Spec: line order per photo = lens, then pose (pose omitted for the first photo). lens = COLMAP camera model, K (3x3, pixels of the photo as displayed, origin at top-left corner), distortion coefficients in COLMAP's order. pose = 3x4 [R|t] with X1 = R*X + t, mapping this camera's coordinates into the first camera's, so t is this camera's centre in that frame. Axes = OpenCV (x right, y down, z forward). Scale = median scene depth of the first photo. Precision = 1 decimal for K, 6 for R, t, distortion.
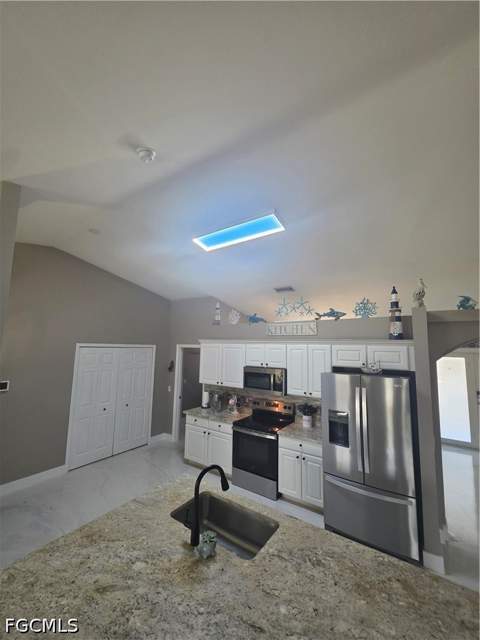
lens RADIAL K [[257.4, 0, 241.8], [0, 257.4, 317.4], [0, 0, 1]] dist [0.001401, 0.000138]
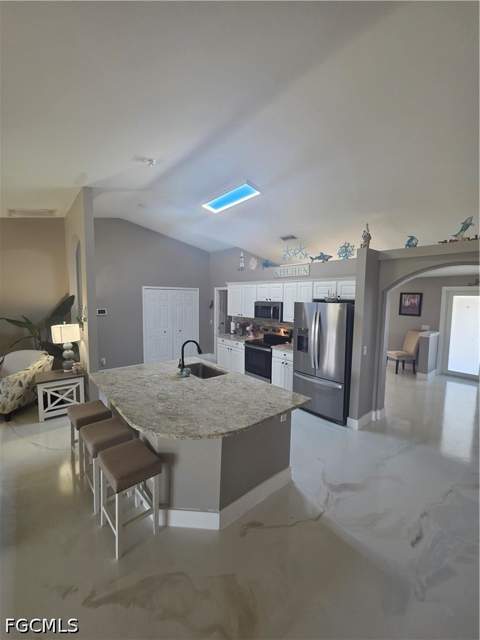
lens RADIAL K [[257.4, 0, 241.8], [0, 257.4, 317.4], [0, 0, 1]] dist [0.001401, 0.000138]
pose [[0.964113, 0.014197, -0.265114, 0.308424], [0.036775, 0.981802, 0.186311, 0.025245], [0.262935, -0.189374, 0.946046, -0.281404]]
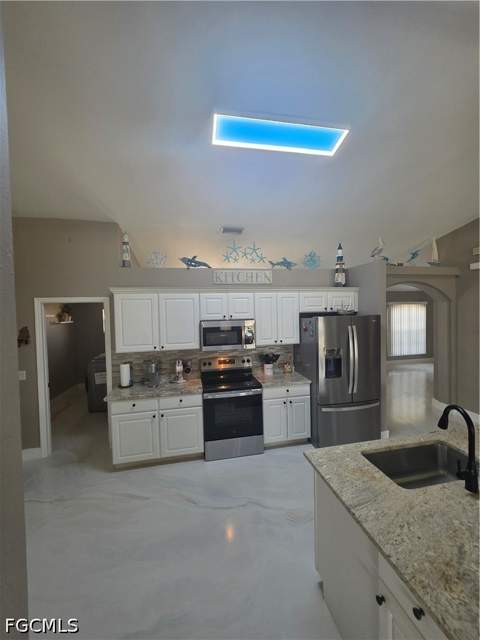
lens RADIAL K [[251.3, 0, 241.8], [0, 251.3, 315.3], [0, 0, 1]] dist [0.001091, 0.000051]
pose [[0.693586, -0.060129, 0.717860, -0.486247], [-0.050979, 0.989915, 0.132172, 0.066438], [-0.718567, -0.128269, 0.683526, 0.405364]]
